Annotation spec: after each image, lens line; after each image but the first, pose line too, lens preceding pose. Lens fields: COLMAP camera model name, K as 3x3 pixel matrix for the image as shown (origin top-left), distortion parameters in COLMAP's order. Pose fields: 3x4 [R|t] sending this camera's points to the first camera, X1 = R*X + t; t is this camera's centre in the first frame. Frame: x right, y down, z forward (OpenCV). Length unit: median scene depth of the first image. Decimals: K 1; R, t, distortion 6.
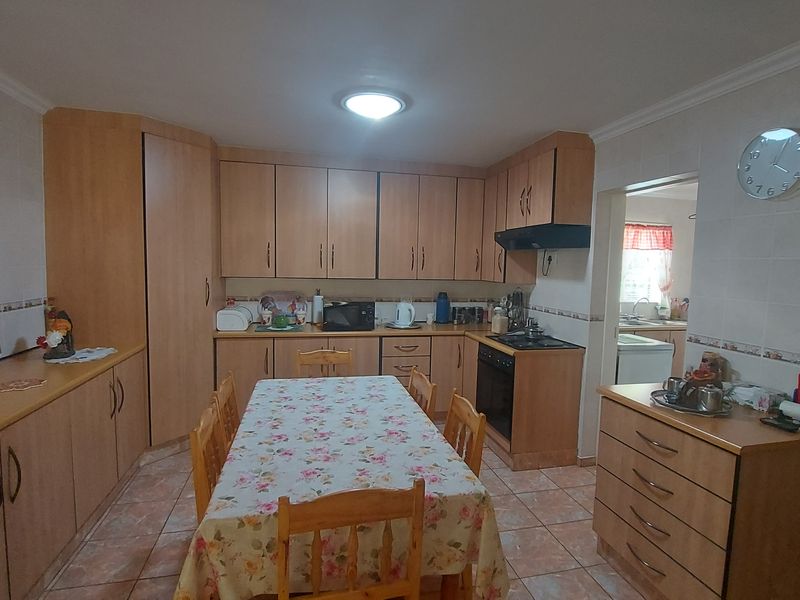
lens RADIAL K [[423.5, 0, 401.2], [0, 423.5, 300.0], [0, 0, 1]] dist [-0.012956, -0.005210]
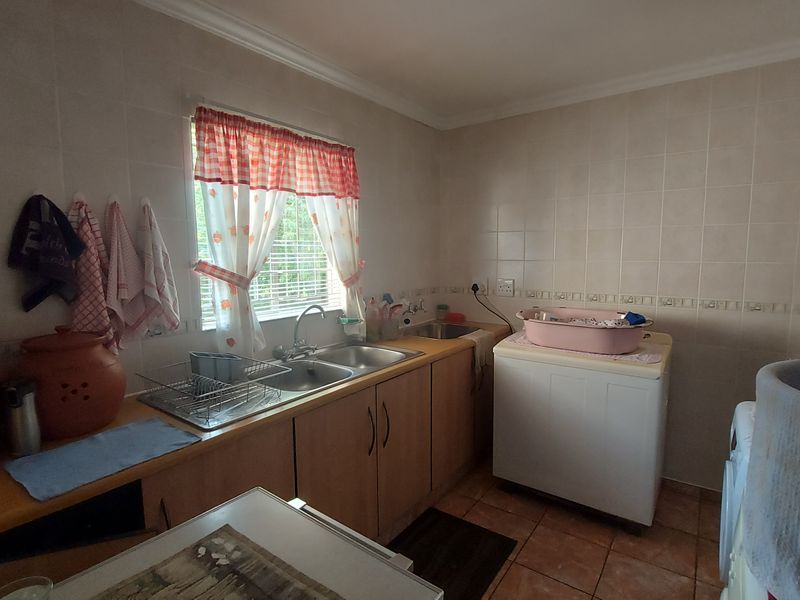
lens RADIAL K [[423.5, 0, 400.5], [0, 423.5, 300.2], [0, 0, 1]] dist [-0.012956, -0.005210]
pose [[0.766238, -0.102891, 0.634265, 0.361282], [0.077096, 0.994687, 0.068221, -0.032971], [-0.637915, -0.003375, 0.770100, 0.595139]]
